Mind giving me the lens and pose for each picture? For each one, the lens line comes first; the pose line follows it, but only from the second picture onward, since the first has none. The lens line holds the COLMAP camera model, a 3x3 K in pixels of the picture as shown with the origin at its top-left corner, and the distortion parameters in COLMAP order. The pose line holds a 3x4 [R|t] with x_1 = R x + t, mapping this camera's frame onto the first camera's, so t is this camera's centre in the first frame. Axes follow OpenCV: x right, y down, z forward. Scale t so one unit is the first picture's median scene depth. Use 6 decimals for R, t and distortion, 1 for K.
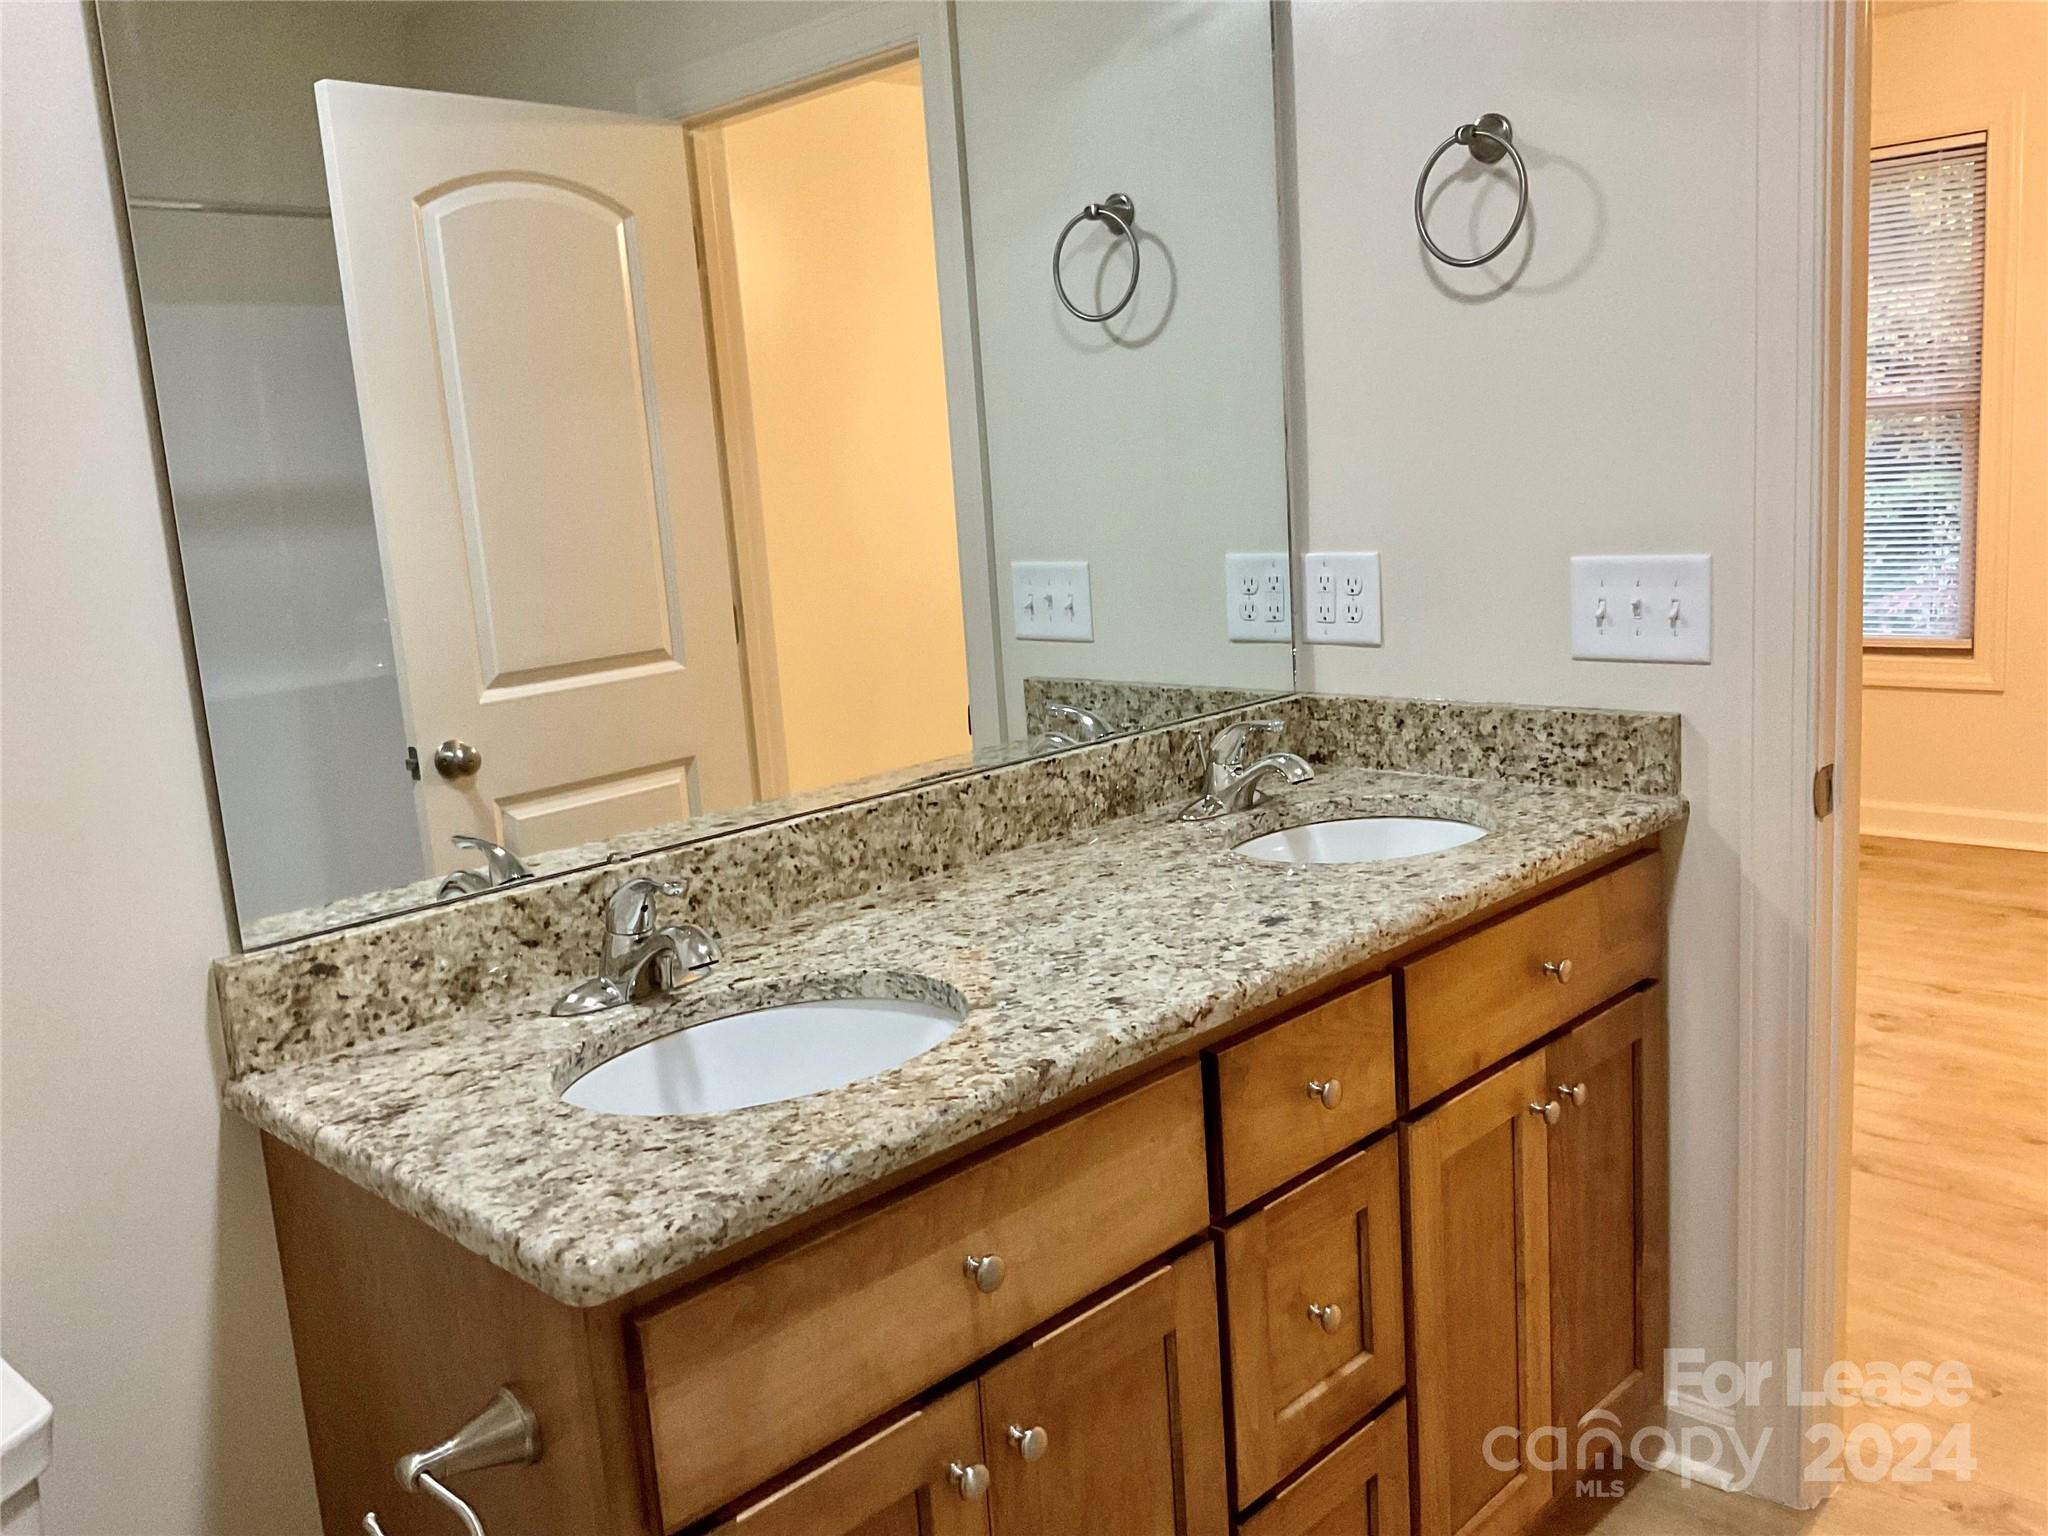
lens RADIAL K [[1755.0, 0, 1024.0], [0, 1755.0, 768.0], [0, 0, 1]] dist [0.170745, -0.318701]
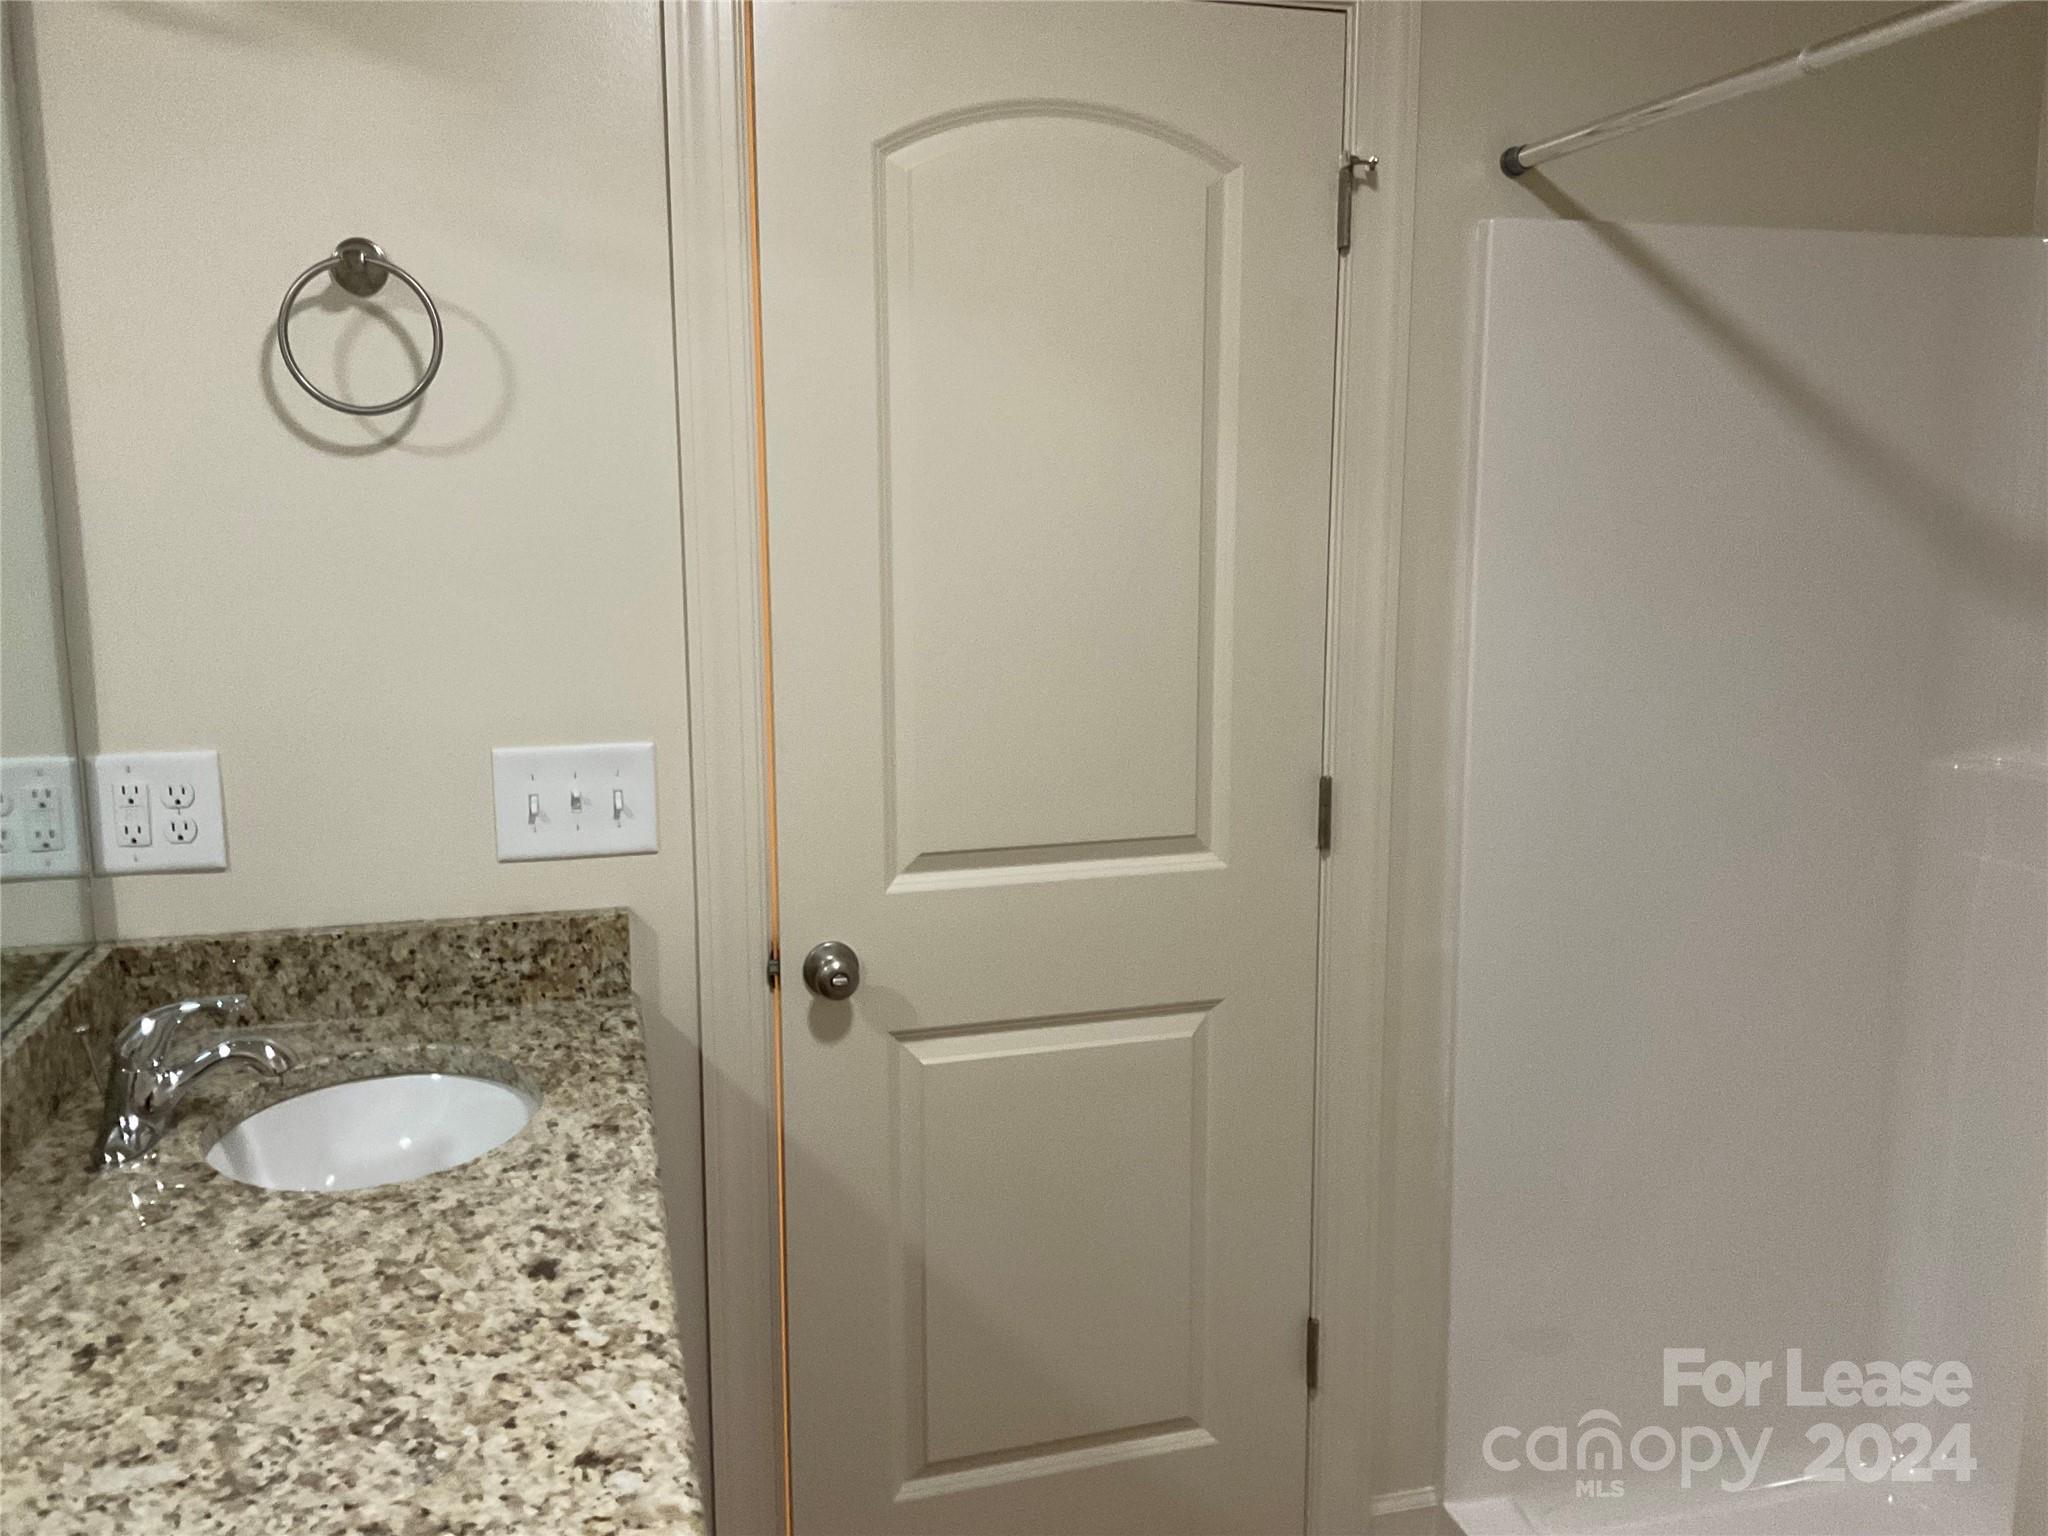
lens RADIAL K [[1730.1, 0, 1024.0], [0, 1730.1, 768.0], [0, 0, 1]] dist [0.069415, -0.131186]
pose [[0.498463, -0.080311, 0.863183, -0.312891], [0.122482, 0.992236, 0.021588, -0.096189], [-0.858215, 0.094963, 0.504430, 0.337503]]
